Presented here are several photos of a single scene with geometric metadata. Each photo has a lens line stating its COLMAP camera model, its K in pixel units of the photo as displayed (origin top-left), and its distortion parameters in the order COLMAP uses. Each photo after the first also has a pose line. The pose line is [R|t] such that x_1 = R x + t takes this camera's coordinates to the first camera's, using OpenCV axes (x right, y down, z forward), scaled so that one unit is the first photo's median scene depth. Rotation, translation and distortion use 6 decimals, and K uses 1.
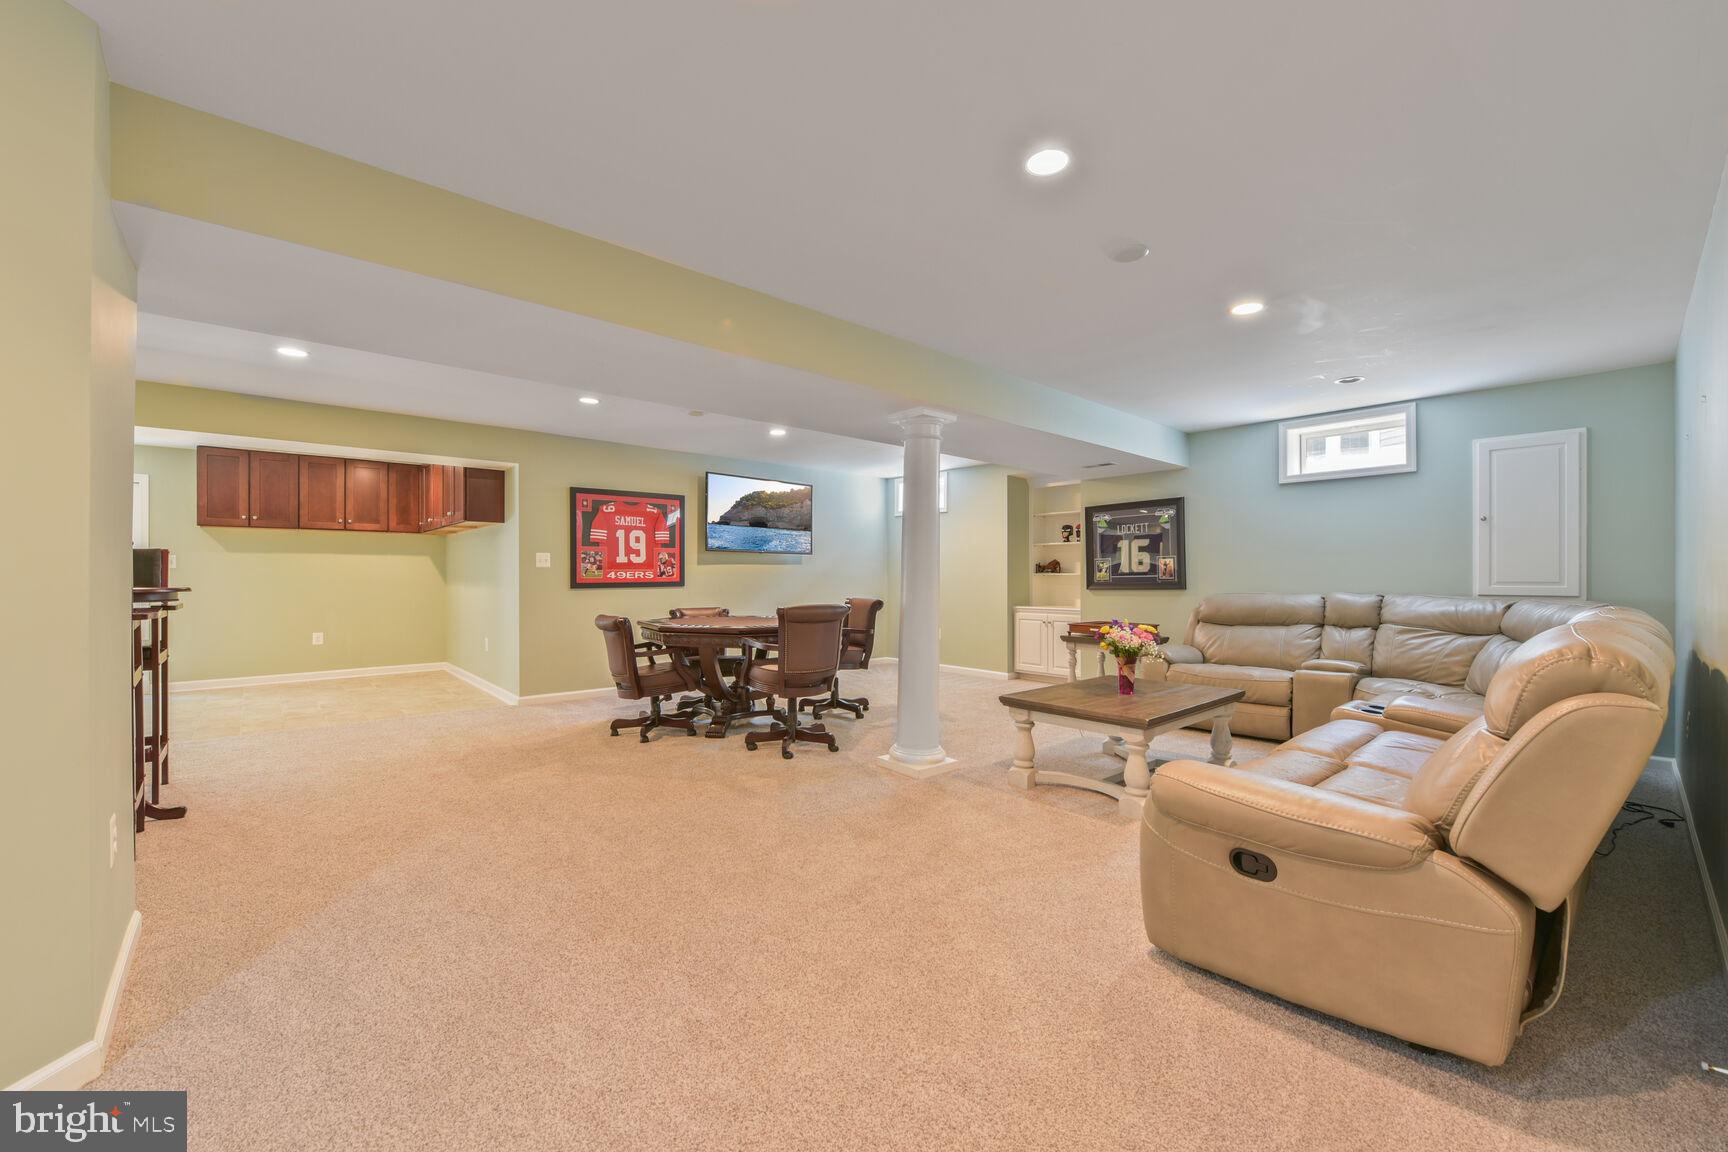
lens RADIAL K [[685.1, 0, 857.8], [0, 685.1, 577.9], [0, 0, 1]] dist [-0.009140, -0.001123]
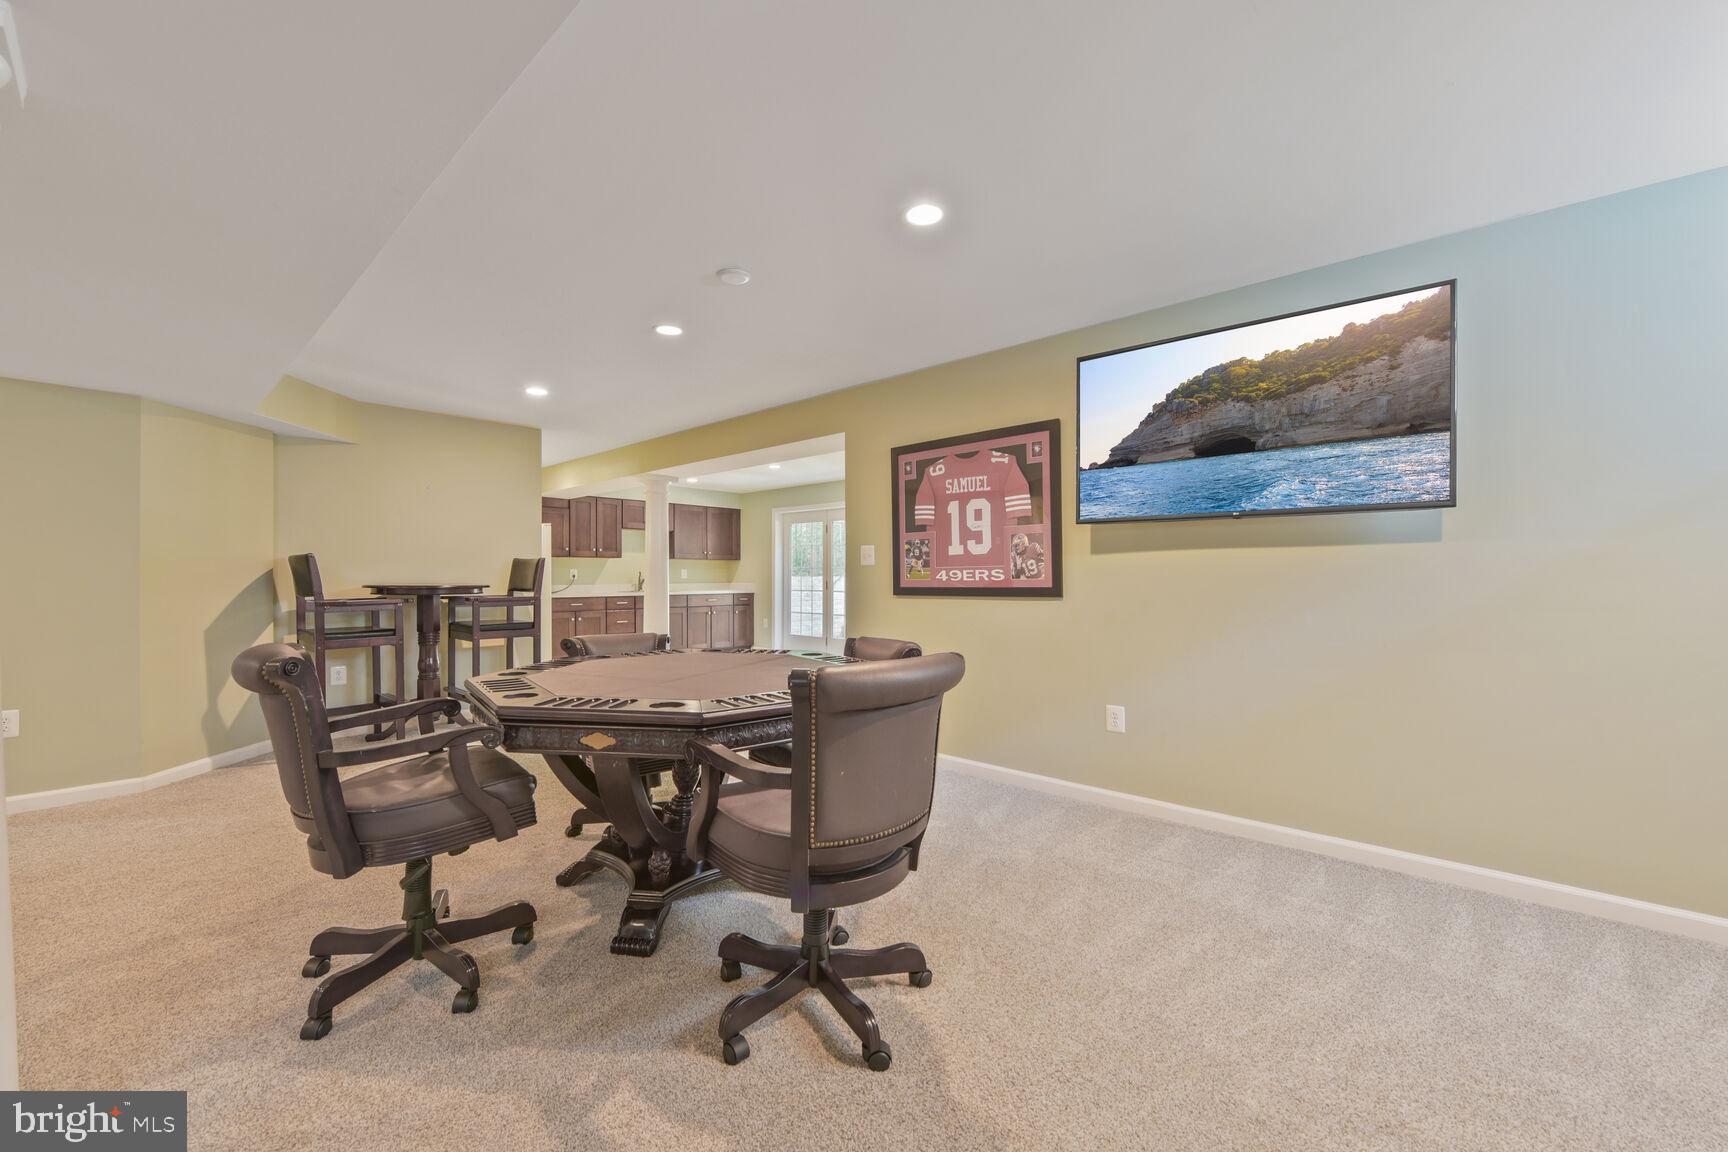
lens RADIAL K [[685.1, 0, 859.4], [0, 685.1, 576.5], [0, 0, 1]] dist [-0.009140, -0.001123]
pose [[0.102225, 0.000753, -0.994761, 0.257935], [-0.001385, 0.999999, 0.000614, -0.003526], [0.994760, 0.001315, 0.102226, 0.859440]]
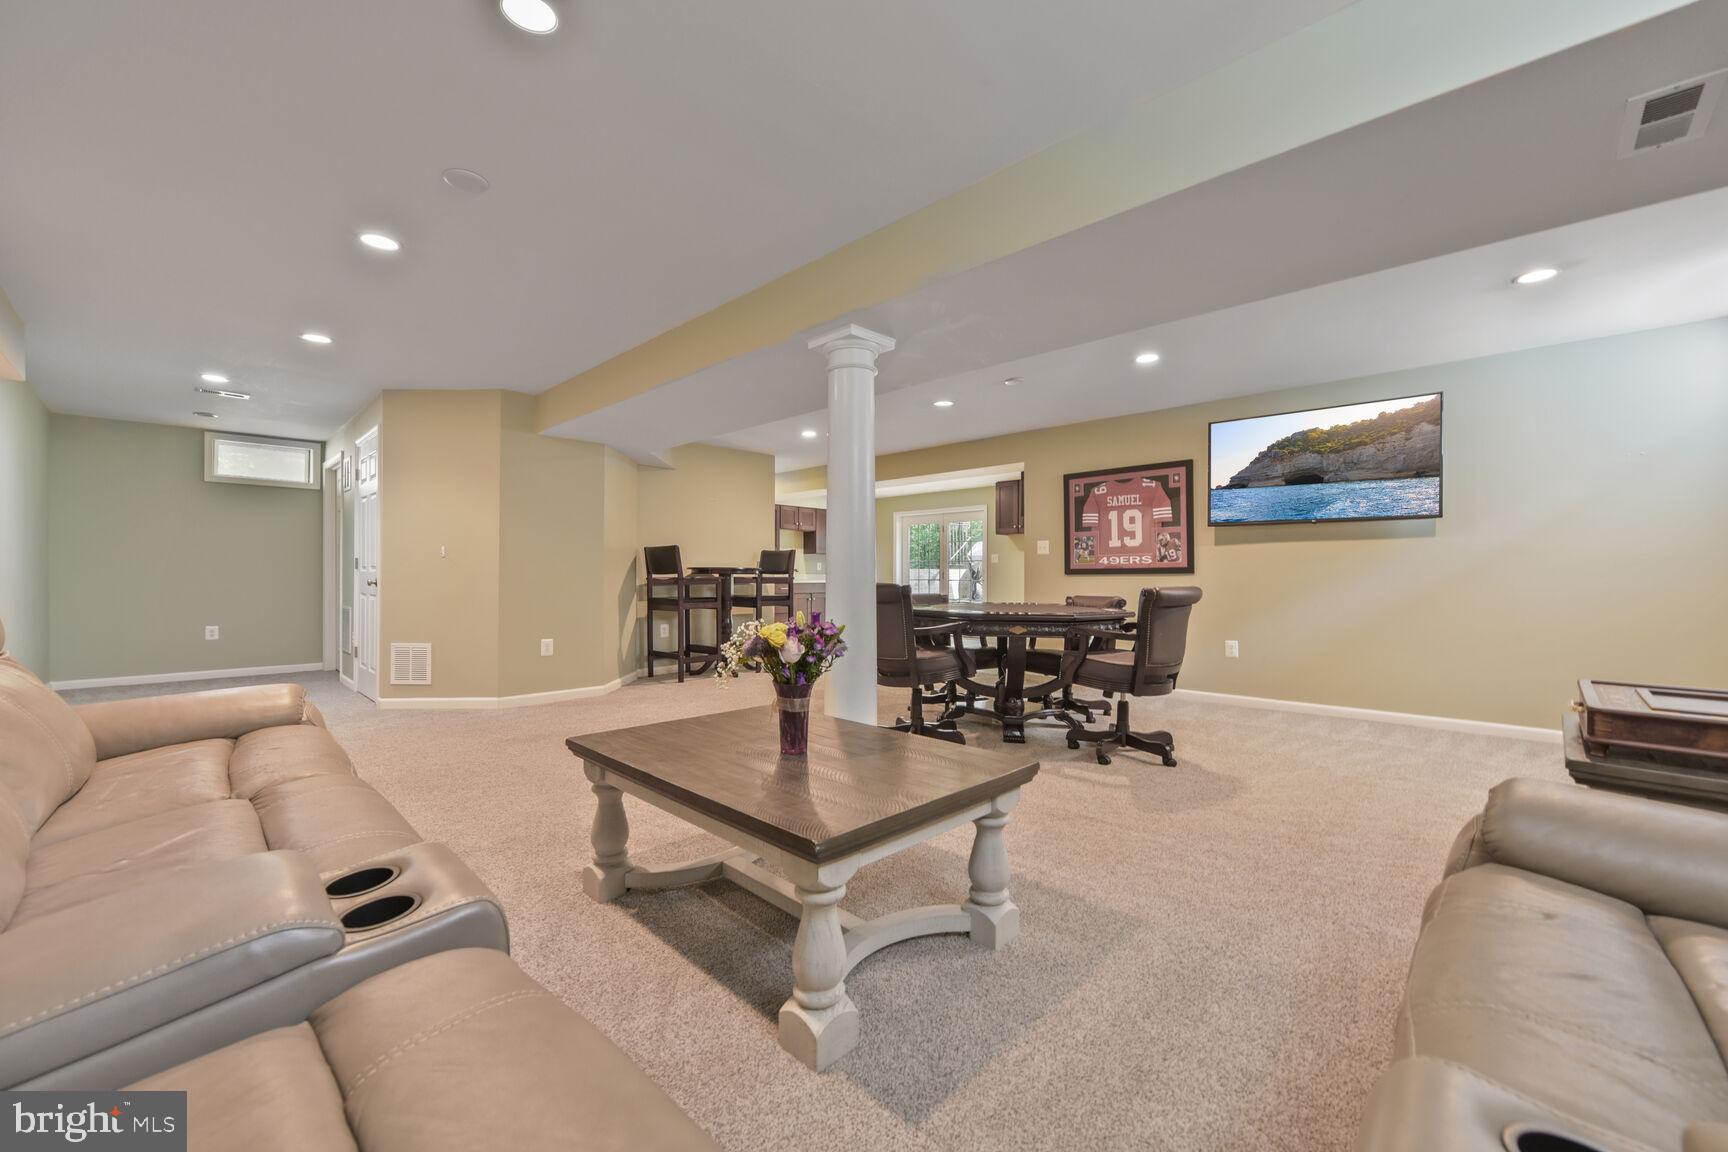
lens RADIAL K [[685.1, 0, 859.3], [0, 685.1, 574.3], [0, 0, 1]] dist [-0.009140, -0.001123]
pose [[0.070695, -0.003215, -0.997493, 0.553637], [-0.005540, 0.999978, -0.003615, 0.020042], [0.997483, 0.005781, 0.070675, 0.597894]]
